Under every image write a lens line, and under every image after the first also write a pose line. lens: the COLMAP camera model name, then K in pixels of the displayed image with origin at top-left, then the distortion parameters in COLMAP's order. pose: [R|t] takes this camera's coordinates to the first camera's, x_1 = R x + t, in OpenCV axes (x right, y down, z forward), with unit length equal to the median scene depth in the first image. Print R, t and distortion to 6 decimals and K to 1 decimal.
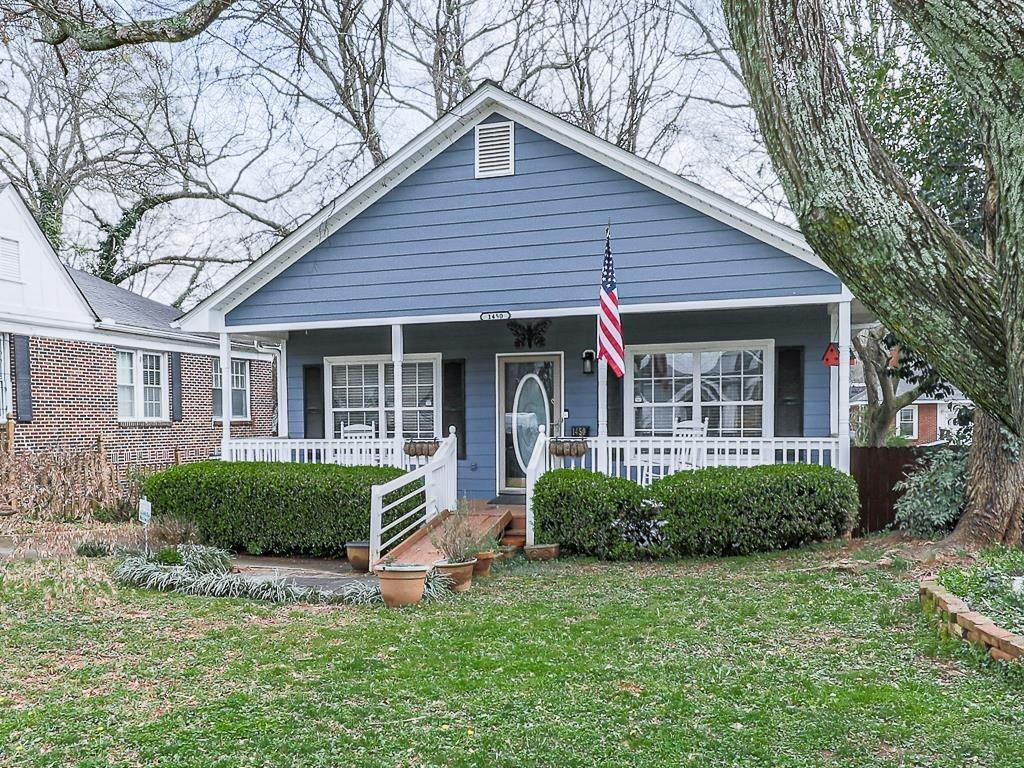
lens RADIAL K [[790.3, 0, 456.0], [0, 790.3, 428.8], [0, 0, 1]] dist [0.001091, 0.001055]
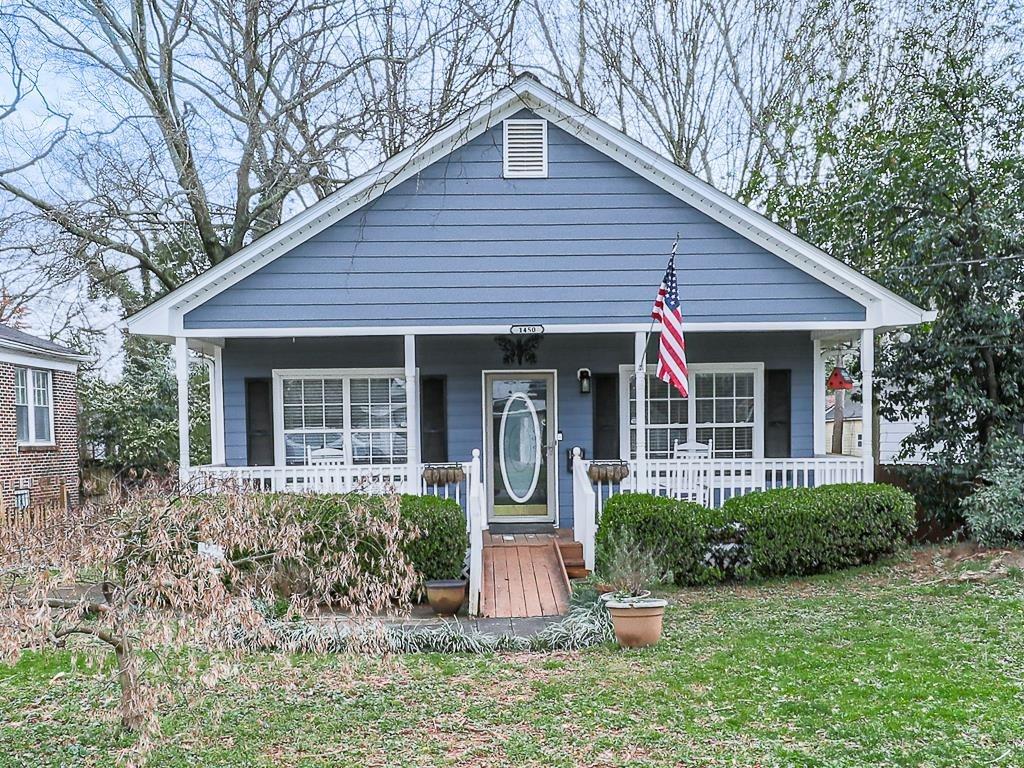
lens RADIAL K [[855.4, 0, 479.5], [0, 855.4, 455.0], [0, 0, 1]] dist [0.004992, 0.004382]
pose [[0.948566, -0.007864, 0.316482, -0.301211], [0.007372, 0.999969, 0.002750, 0.000425], [-0.316494, -0.000276, 0.948595, 0.067991]]
